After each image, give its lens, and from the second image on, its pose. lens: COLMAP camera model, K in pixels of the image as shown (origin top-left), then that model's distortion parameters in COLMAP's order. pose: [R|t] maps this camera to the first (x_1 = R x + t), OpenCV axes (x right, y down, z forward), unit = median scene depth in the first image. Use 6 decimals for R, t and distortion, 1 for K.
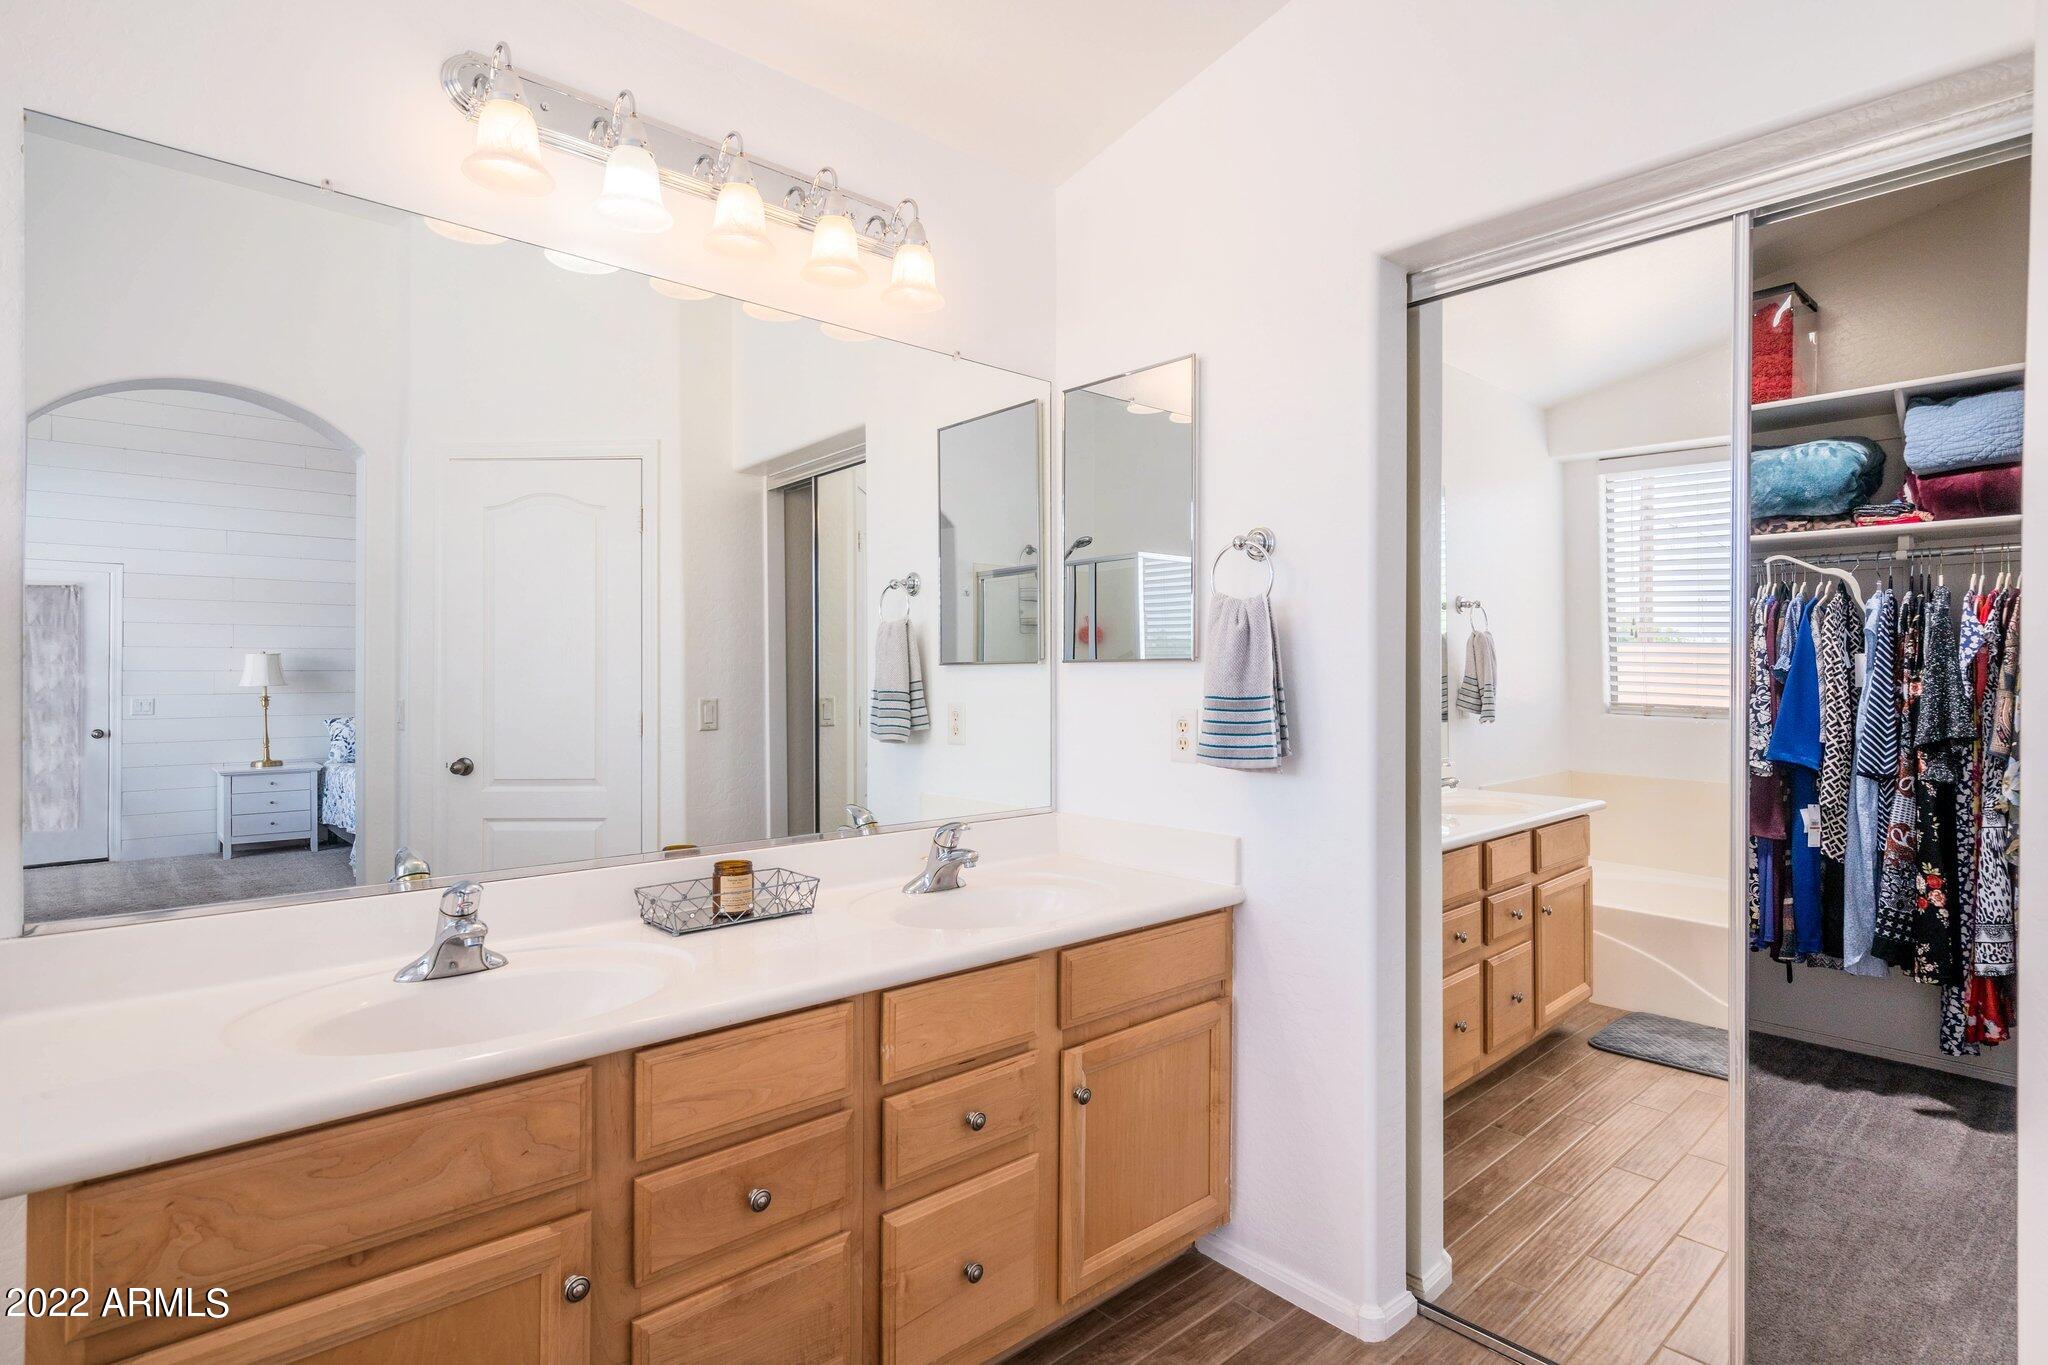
lens RADIAL K [[1034.4, 0, 1035.3], [0, 1034.4, 680.6], [0, 0, 1]] dist [0.003221, 0.000337]
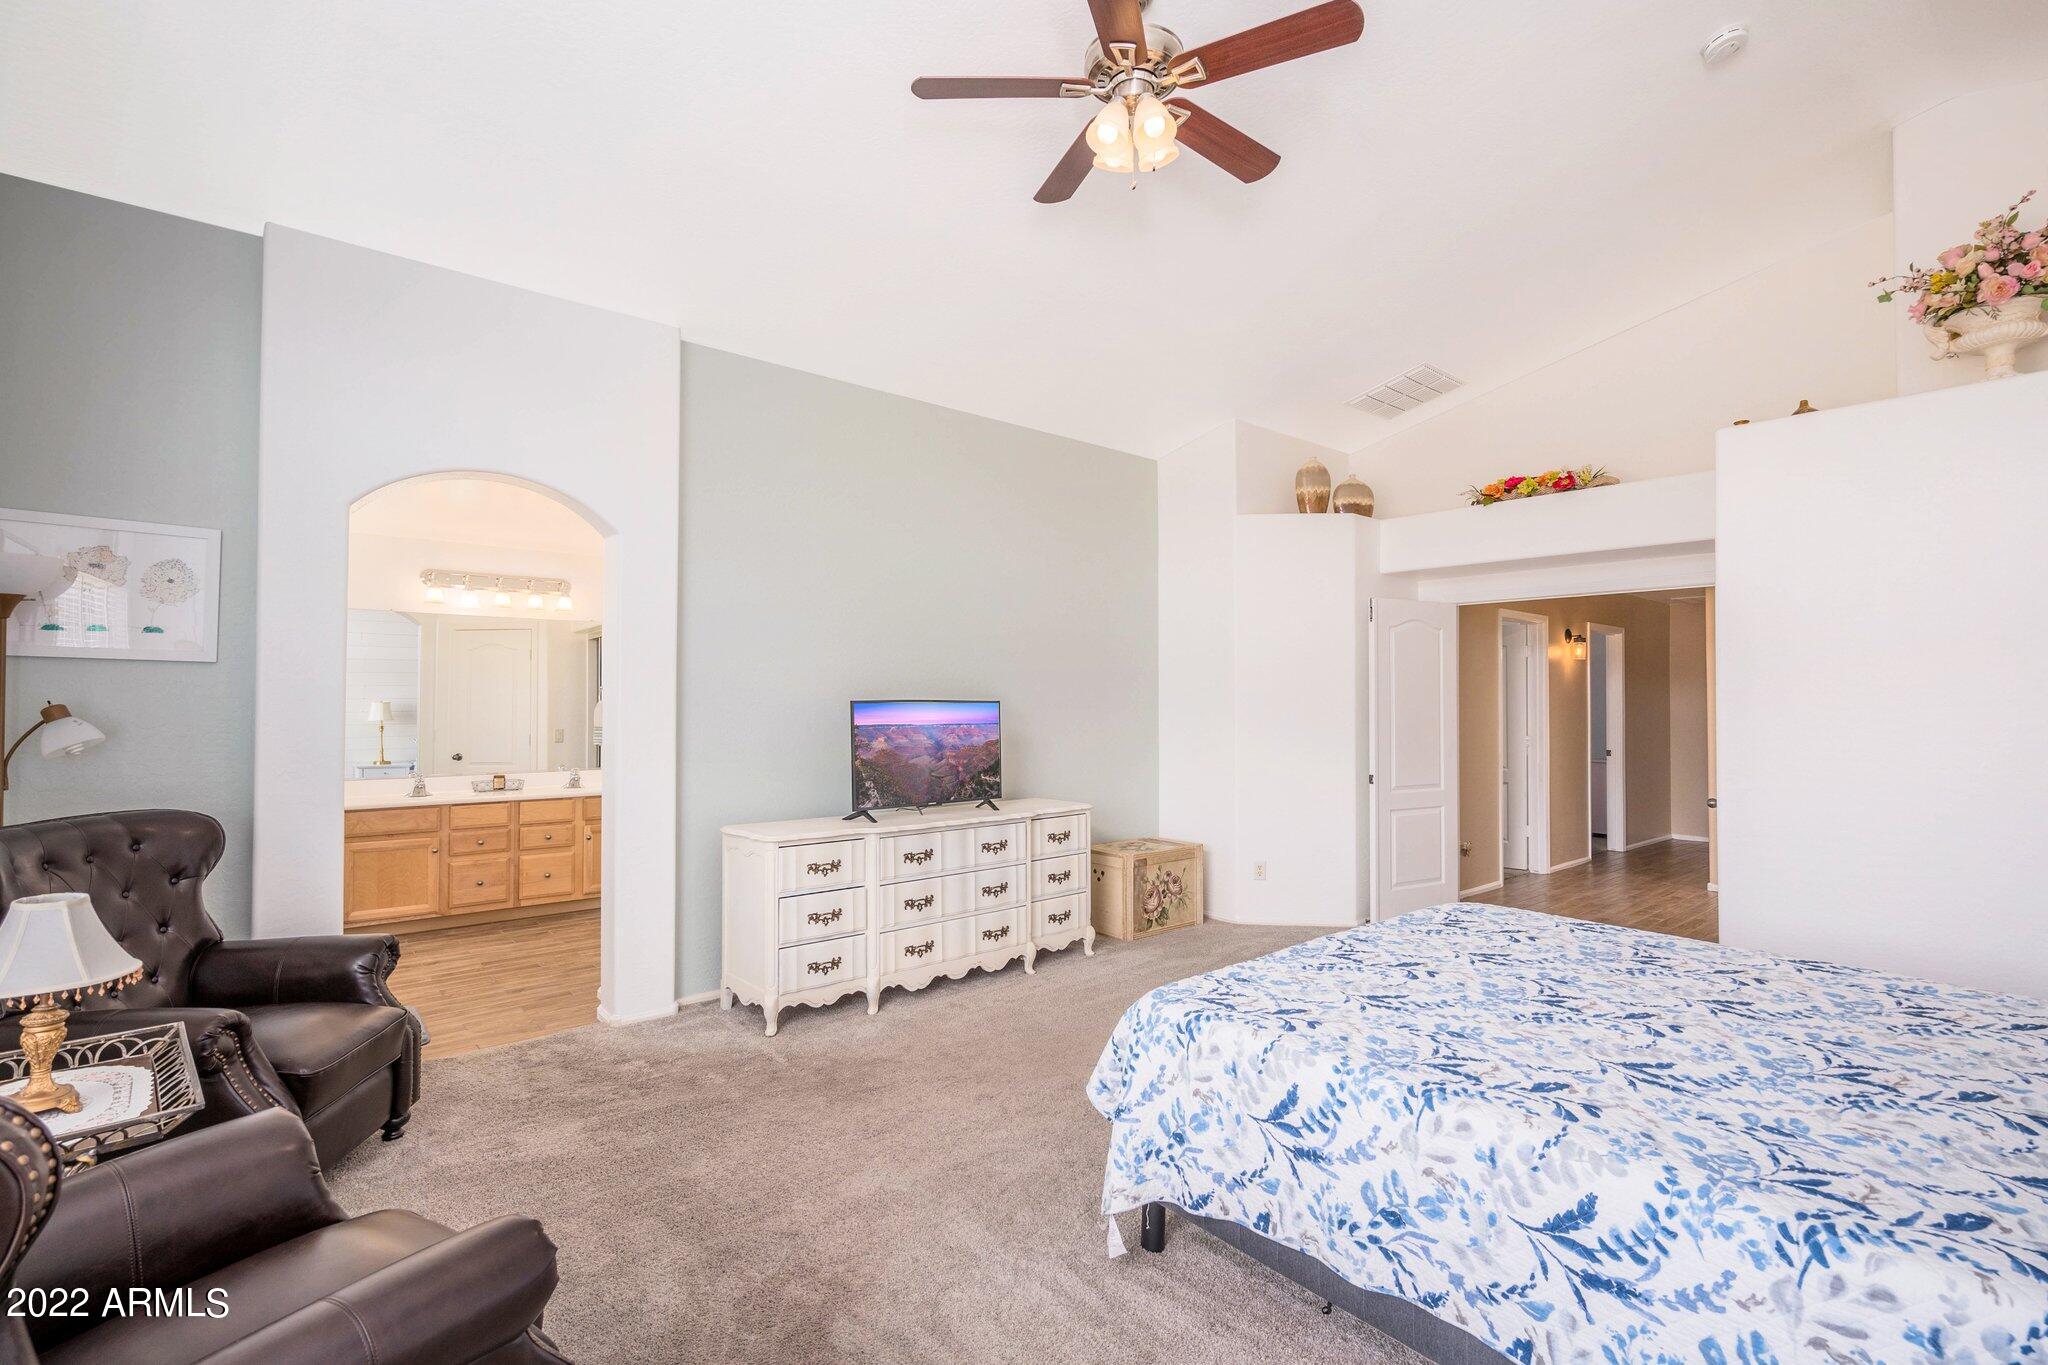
lens RADIAL K [[945.6, 0, 1032.3], [0, 945.6, 681.8], [0, 0, 1]] dist [-0.001537, -0.000017]
pose [[0.999212, -0.000453, -0.039682, 1.938167], [-0.000591, 0.999654, -0.026300, -0.075993], [0.039680, 0.026303, 0.998866, -2.560985]]
